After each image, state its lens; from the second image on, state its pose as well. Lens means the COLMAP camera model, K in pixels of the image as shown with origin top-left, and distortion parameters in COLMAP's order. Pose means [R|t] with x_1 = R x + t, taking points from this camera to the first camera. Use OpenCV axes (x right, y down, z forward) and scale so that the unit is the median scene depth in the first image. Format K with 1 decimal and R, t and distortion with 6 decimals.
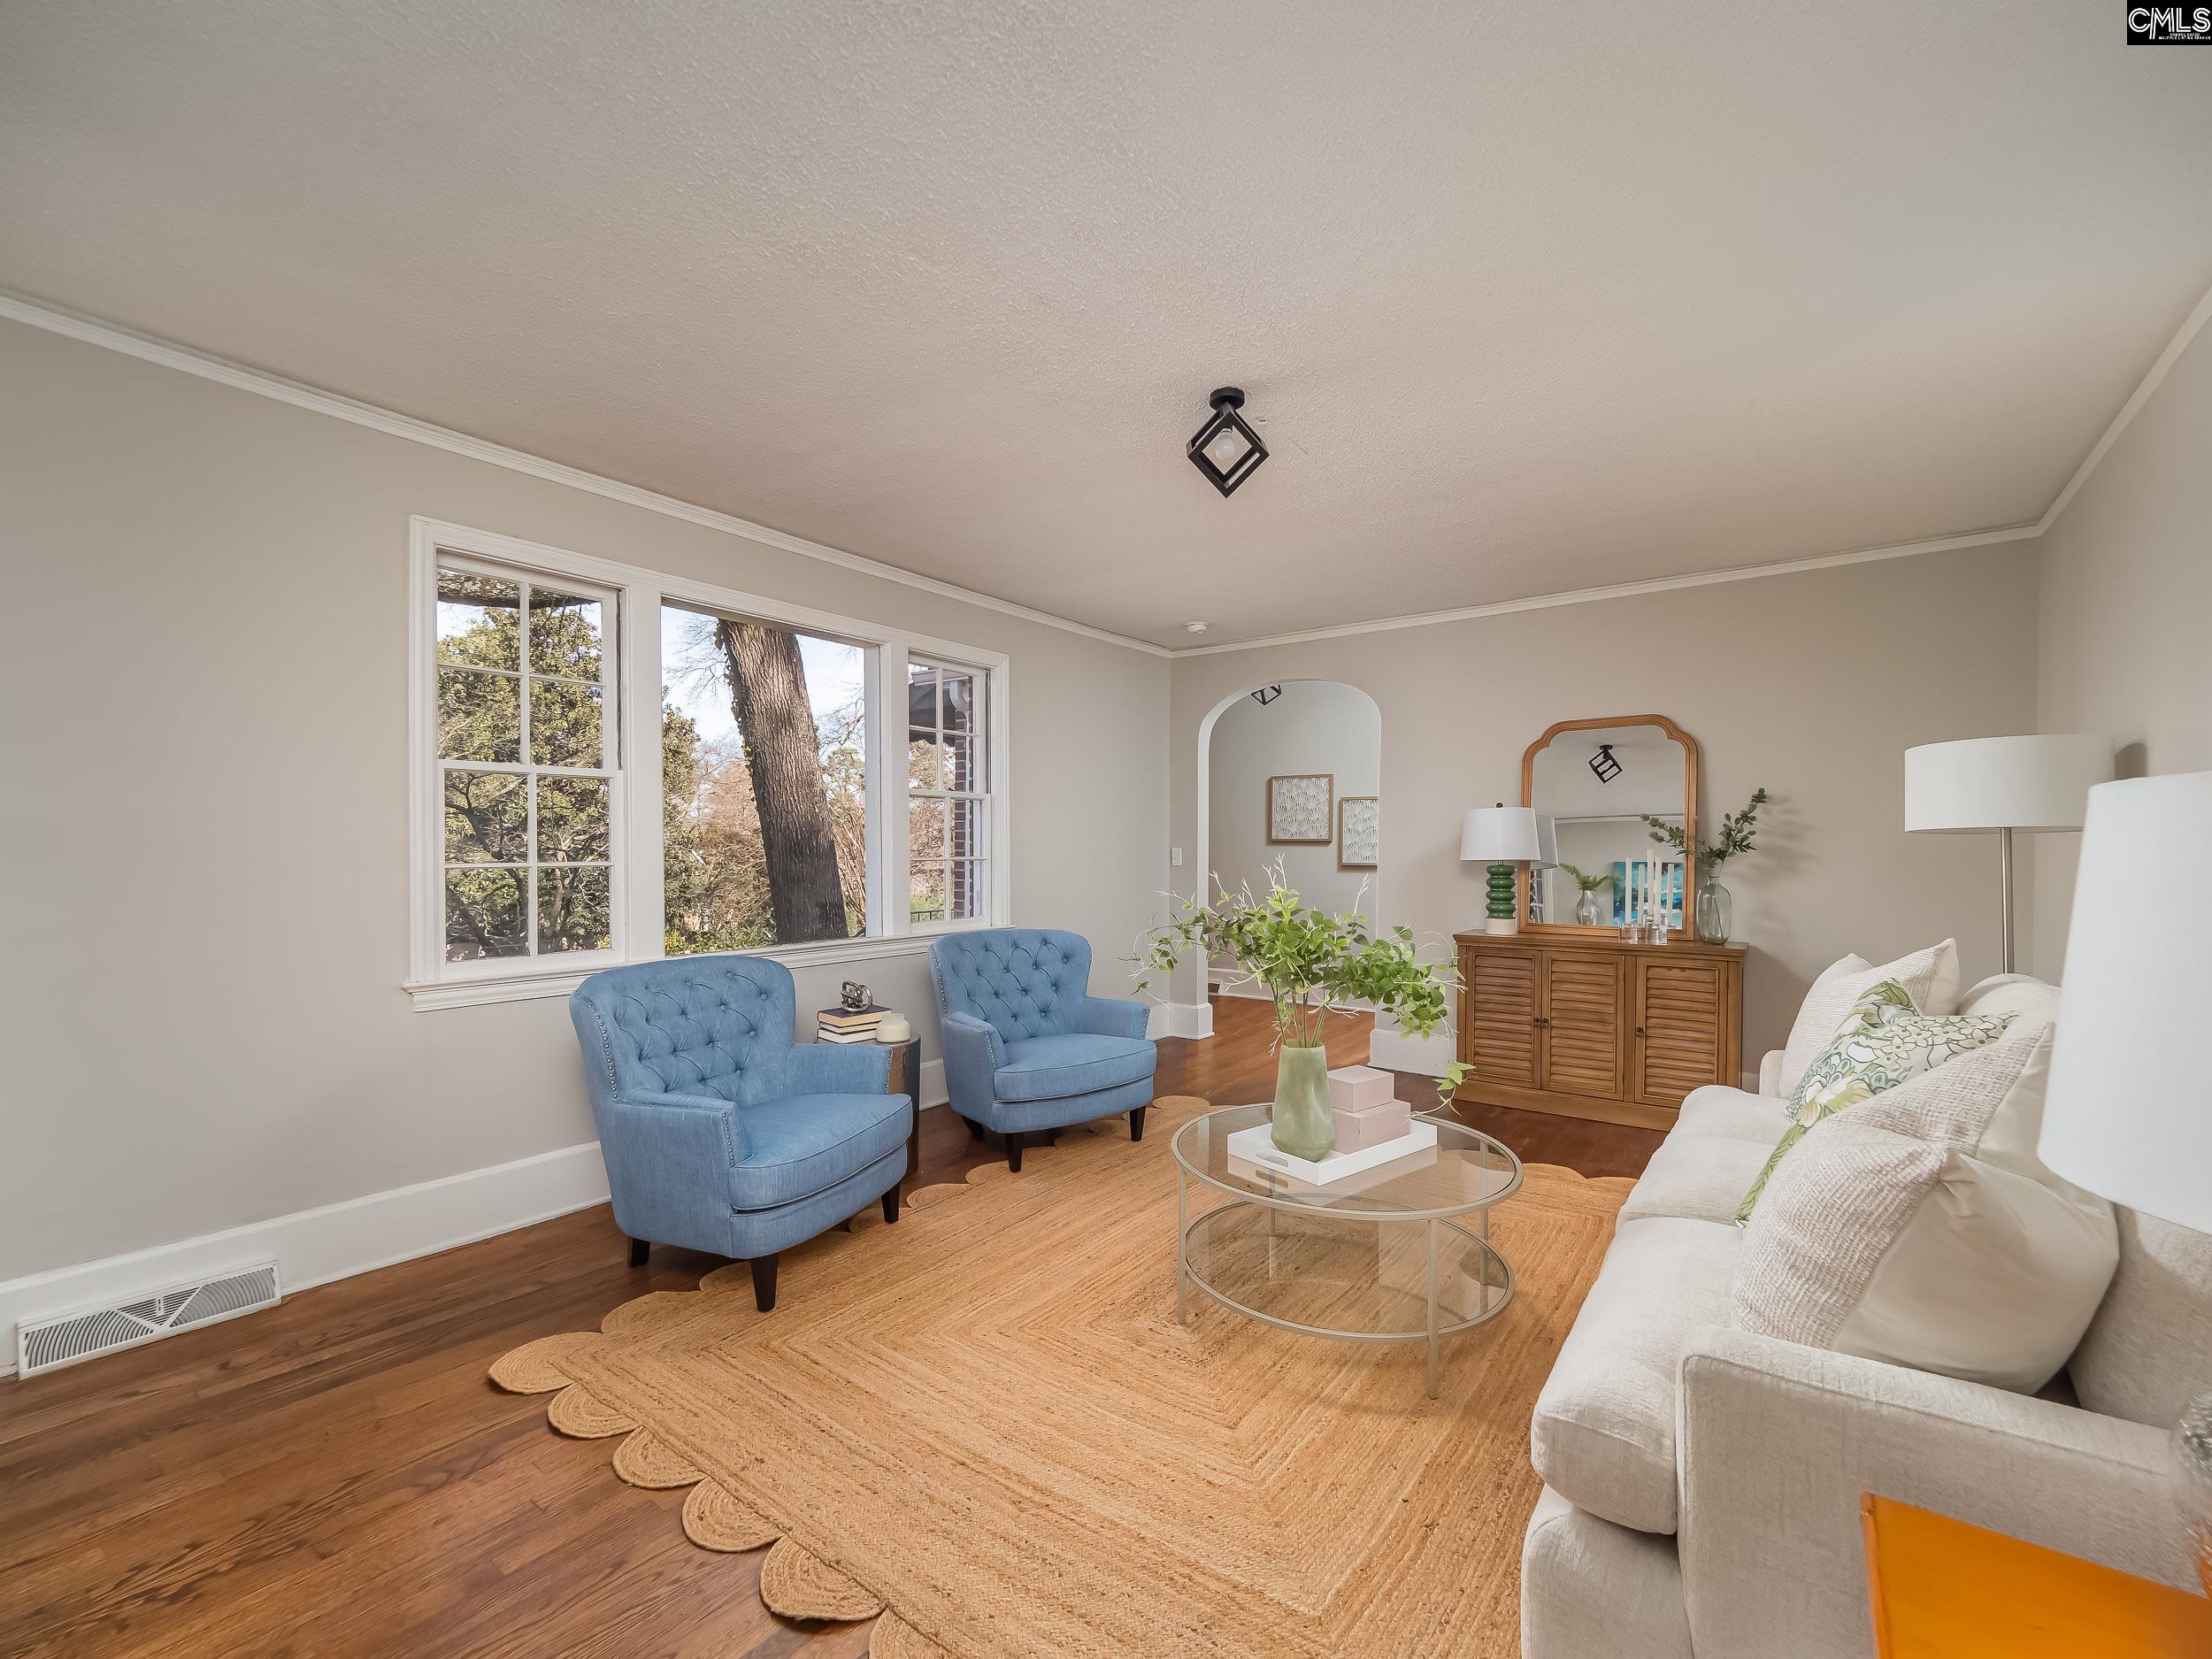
lens RADIAL K [[943.7, 0, 1099.6], [0, 943.7, 842.4], [0, 0, 1]] dist [0.001443, -0.000635]
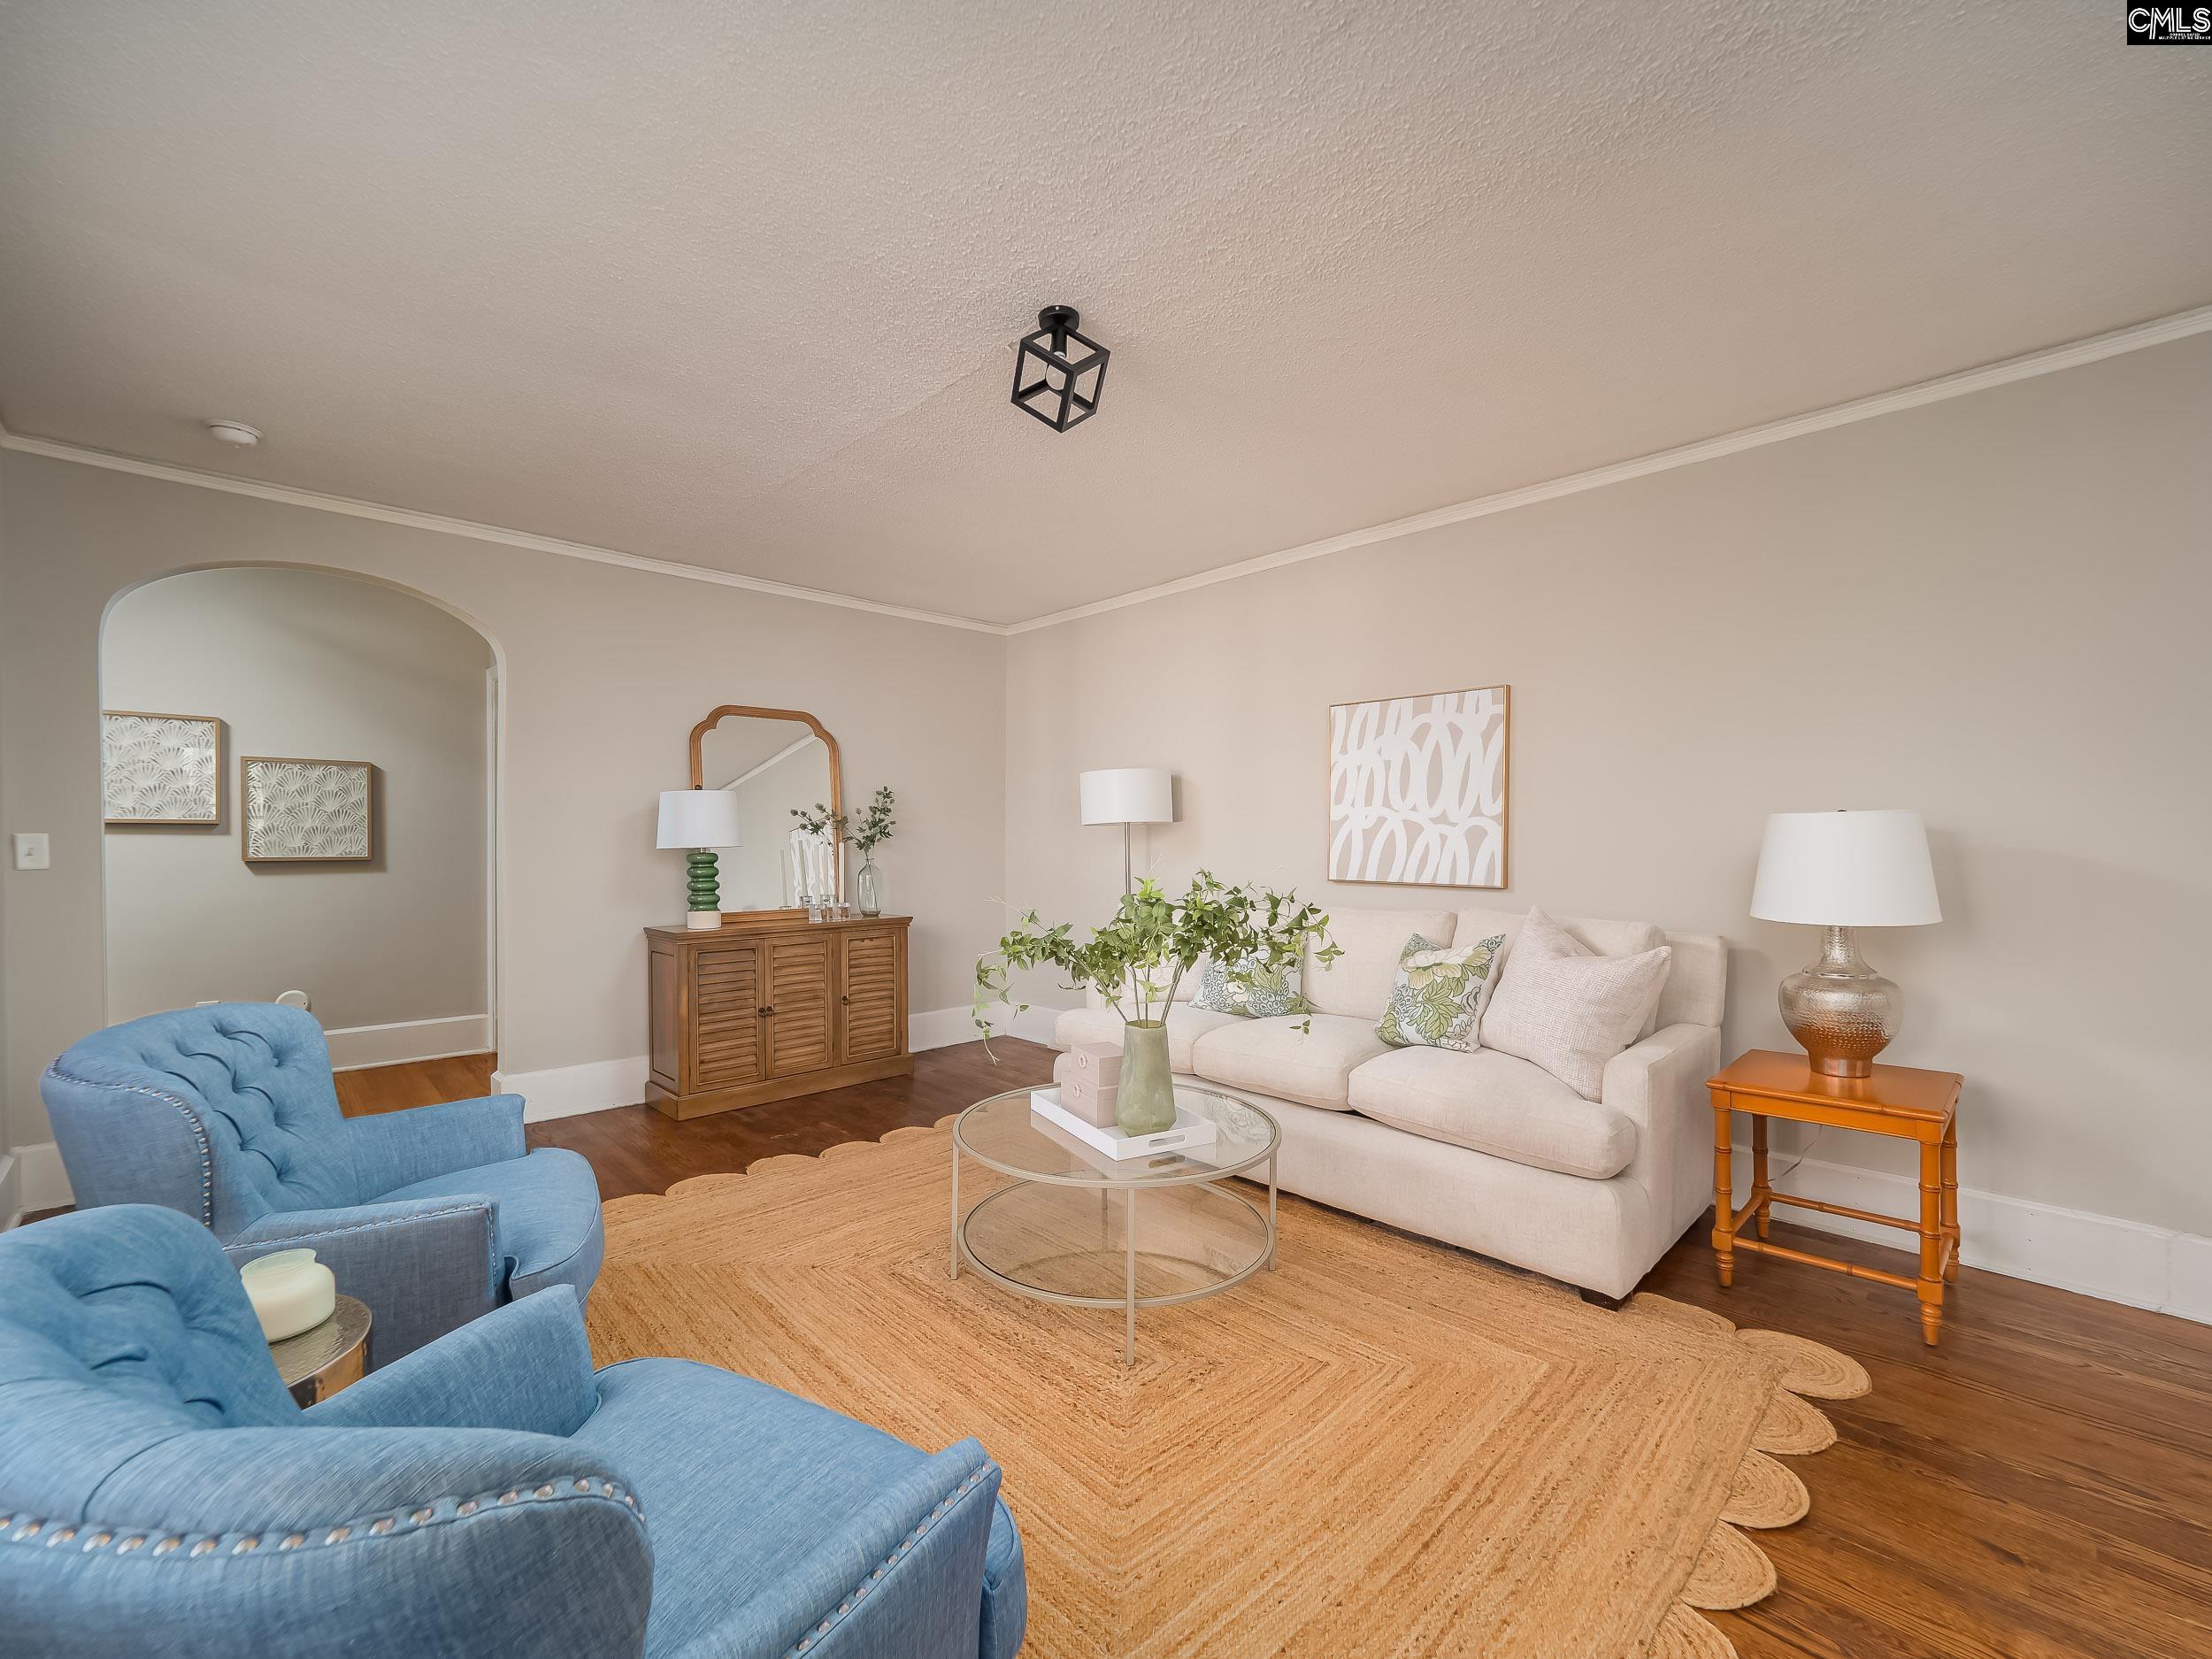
lens RADIAL K [[943.7, 0, 1108.5], [0, 943.7, 843.5], [0, 0, 1]] dist [0.001443, -0.000635]
pose [[0.152924, -0.007486, 0.988210, -0.441230], [-0.004483, 0.999956, 0.008269, 0.005795], [-0.988228, -0.005695, 0.152884, 0.492085]]
